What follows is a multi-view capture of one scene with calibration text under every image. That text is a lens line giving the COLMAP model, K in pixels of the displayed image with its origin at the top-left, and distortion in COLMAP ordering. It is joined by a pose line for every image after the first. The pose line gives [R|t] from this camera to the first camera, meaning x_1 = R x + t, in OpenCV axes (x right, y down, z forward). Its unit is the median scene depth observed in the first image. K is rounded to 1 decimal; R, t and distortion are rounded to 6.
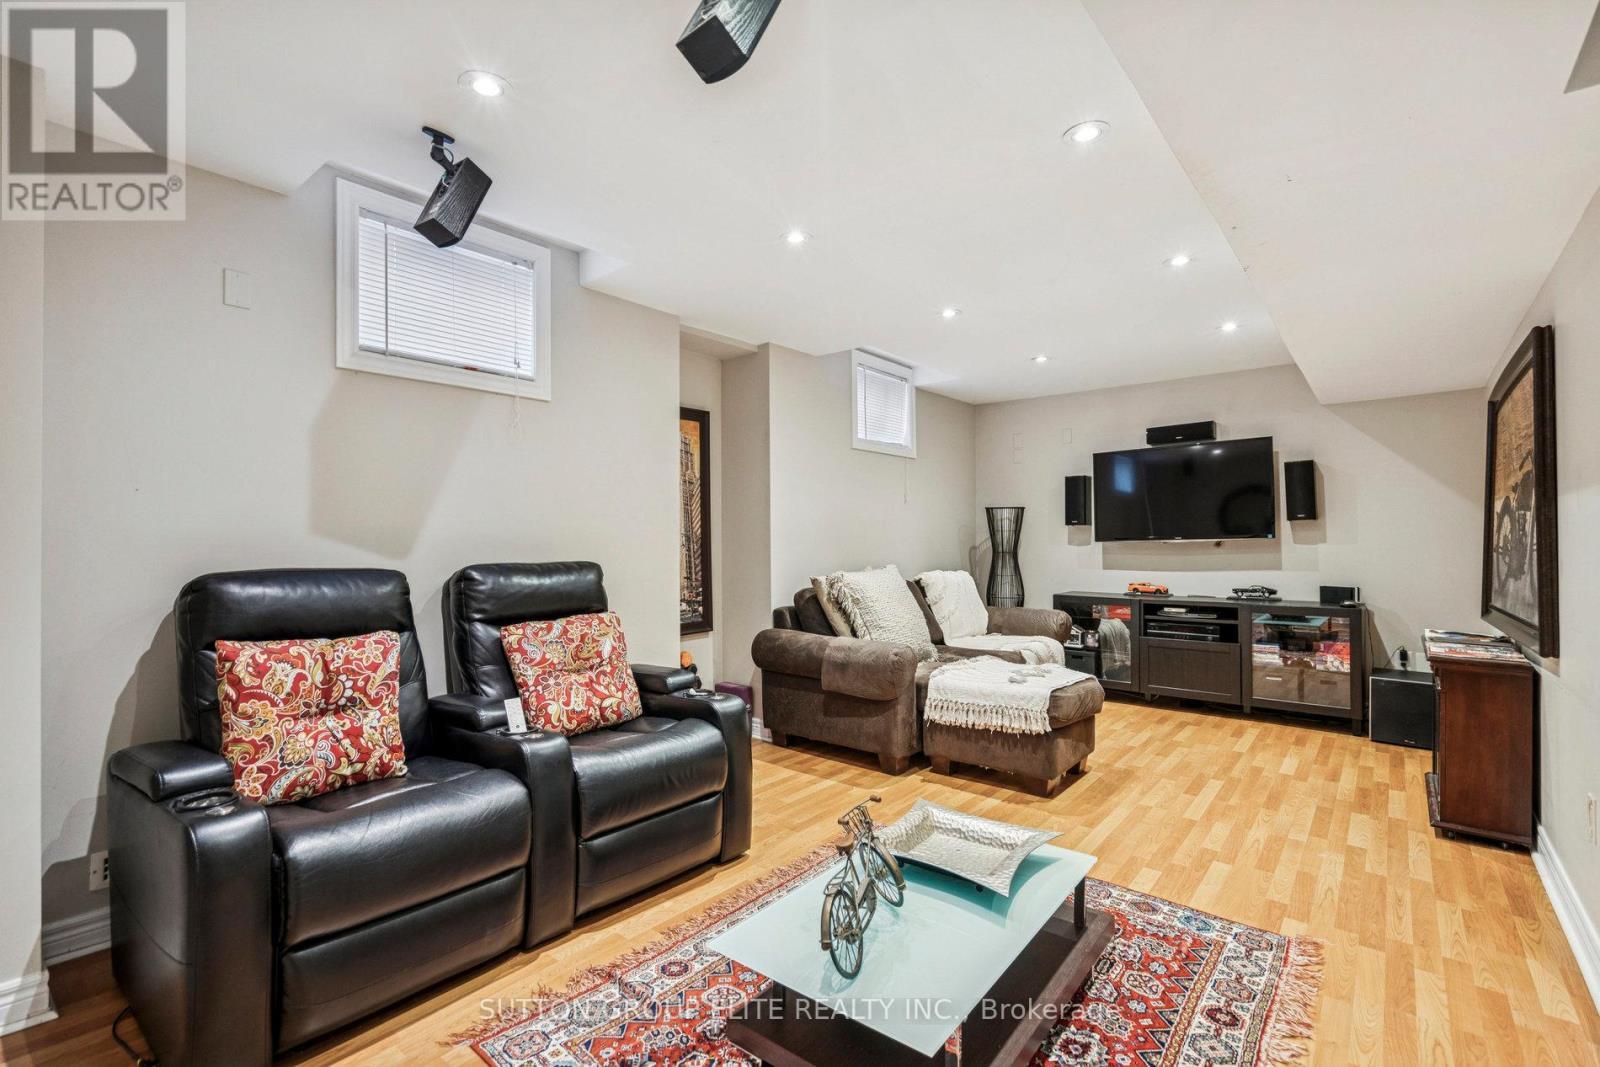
lens RADIAL K [[728.2, 0, 800.0], [0, 728.2, 533.5], [0, 0, 1]] dist [-0.002055, 0.000081]
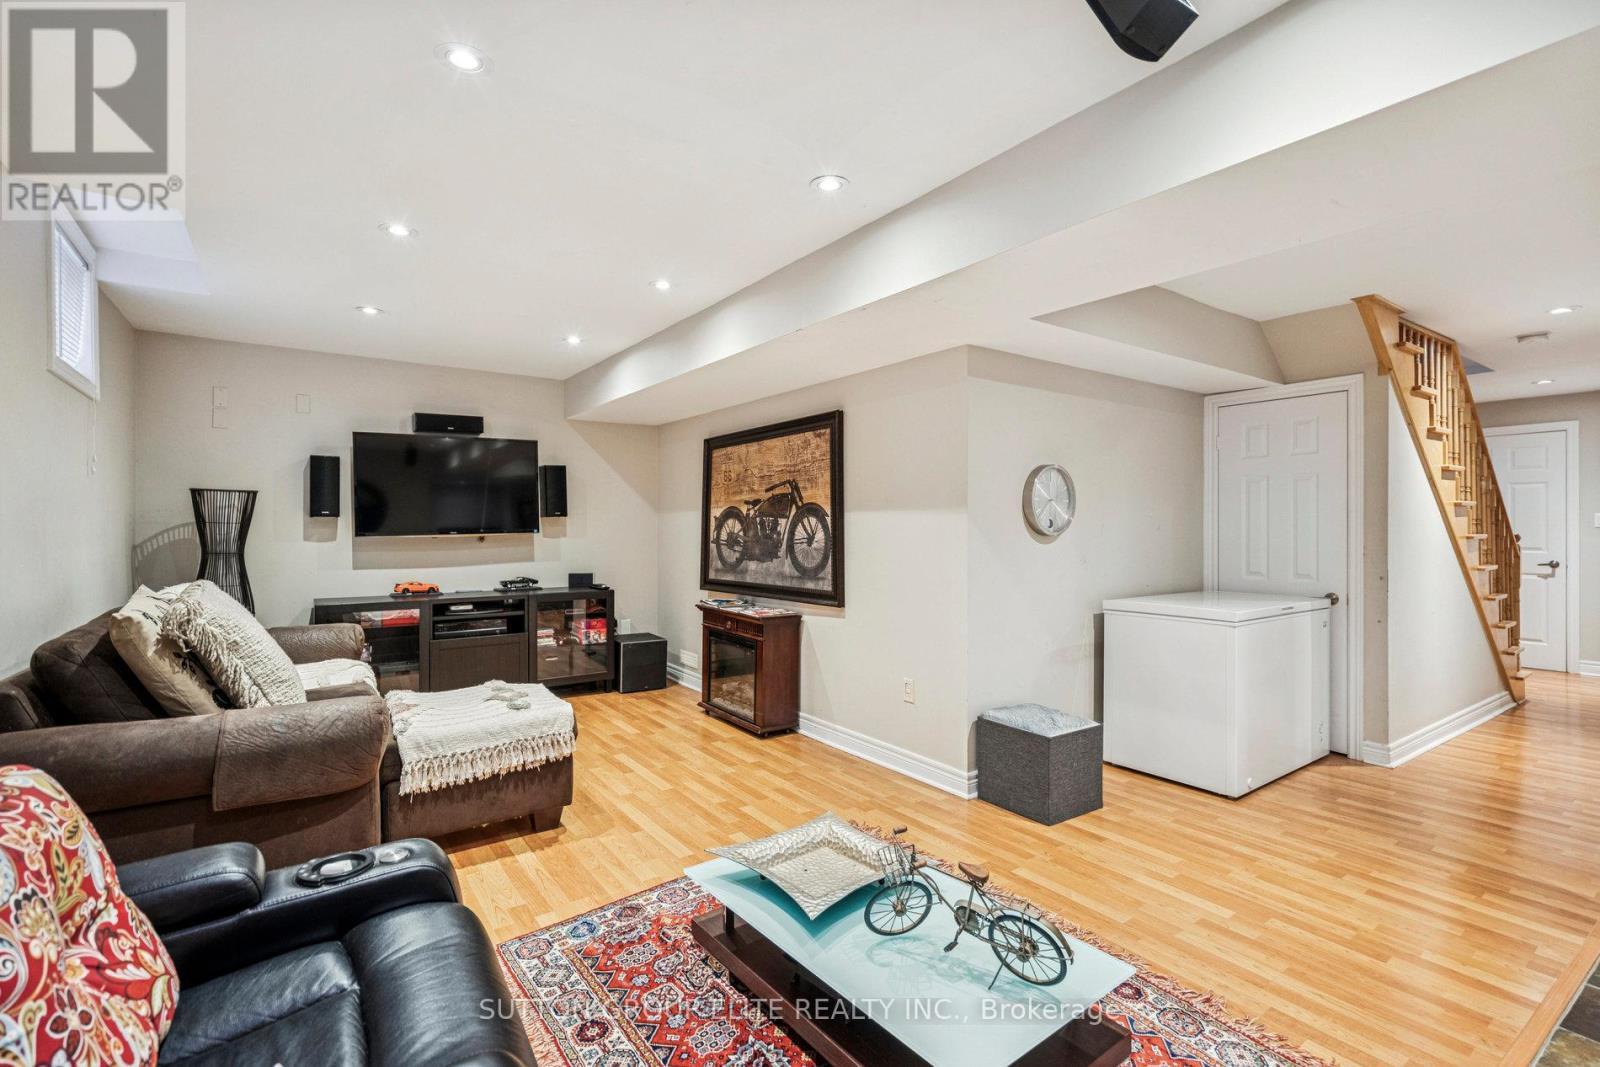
lens RADIAL K [[720.8, 0, 801.0], [0, 720.8, 522.0], [0, 0, 1]] dist [-0.002085, 0.000128]
pose [[0.253695, 0.008723, 0.967245, -0.368383], [-0.011301, 0.999918, -0.006053, -0.009563], [-0.967218, -0.009396, 0.253773, 0.401527]]
